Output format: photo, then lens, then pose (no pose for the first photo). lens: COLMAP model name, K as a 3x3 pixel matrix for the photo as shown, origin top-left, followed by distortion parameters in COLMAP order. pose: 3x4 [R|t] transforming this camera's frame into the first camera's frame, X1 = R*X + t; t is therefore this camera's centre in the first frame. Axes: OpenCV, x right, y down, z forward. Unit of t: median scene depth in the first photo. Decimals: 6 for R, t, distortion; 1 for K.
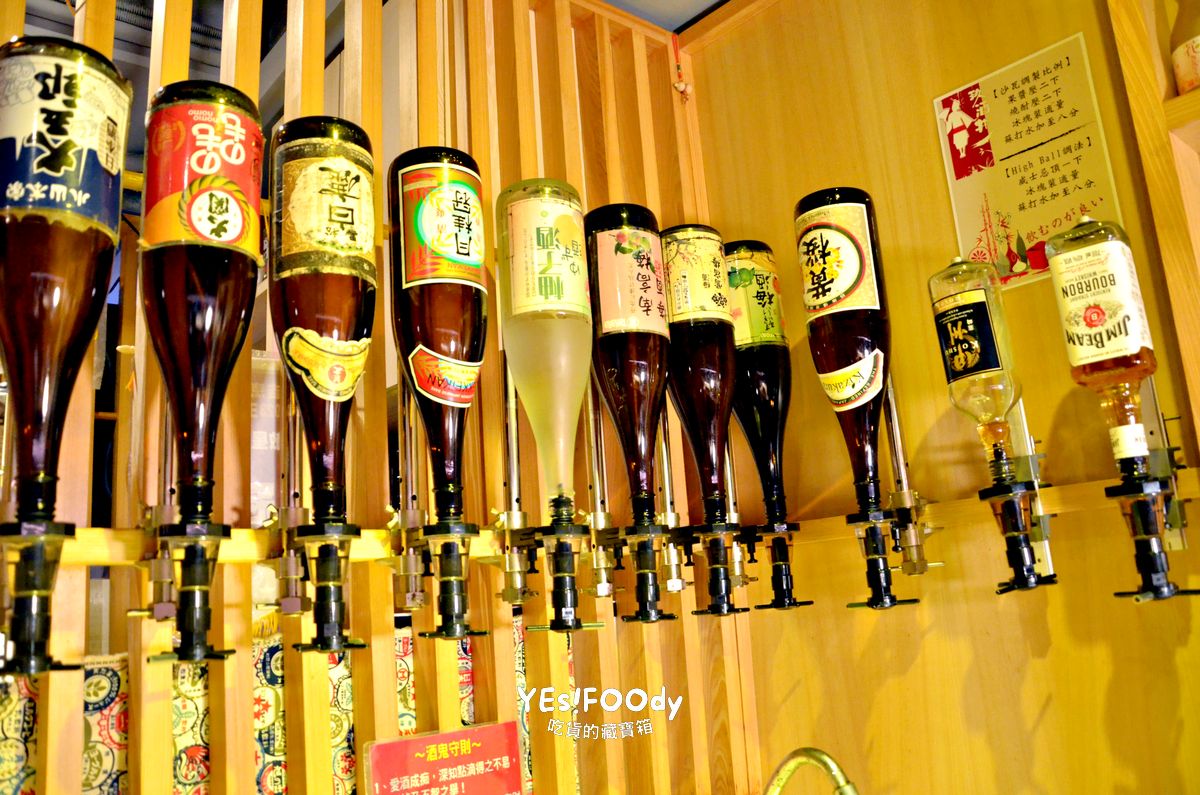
lens RADIAL K [[931.4, 0, 600.0], [0, 931.4, 397.5], [0, 0, 1]] dist [-0.165259, 0.133149]
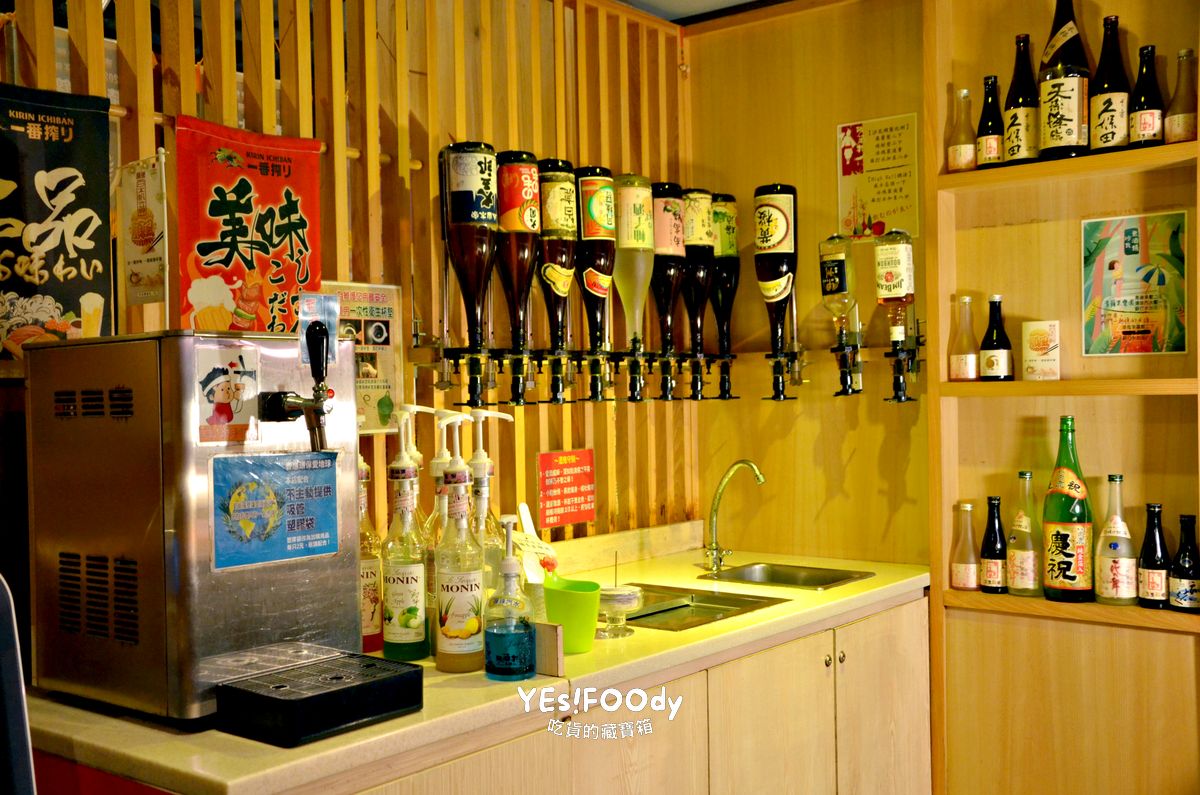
lens RADIAL K [[1291.7, 0, 600.0], [0, 1291.7, 397.5], [0, 0, 1]] dist [-0.006552, -0.000686]
pose [[0.979653, 0.047749, 0.194935, -0.629050], [-0.086026, 0.977439, 0.192906, -0.290737], [-0.181326, -0.205751, 0.961659, -1.658844]]
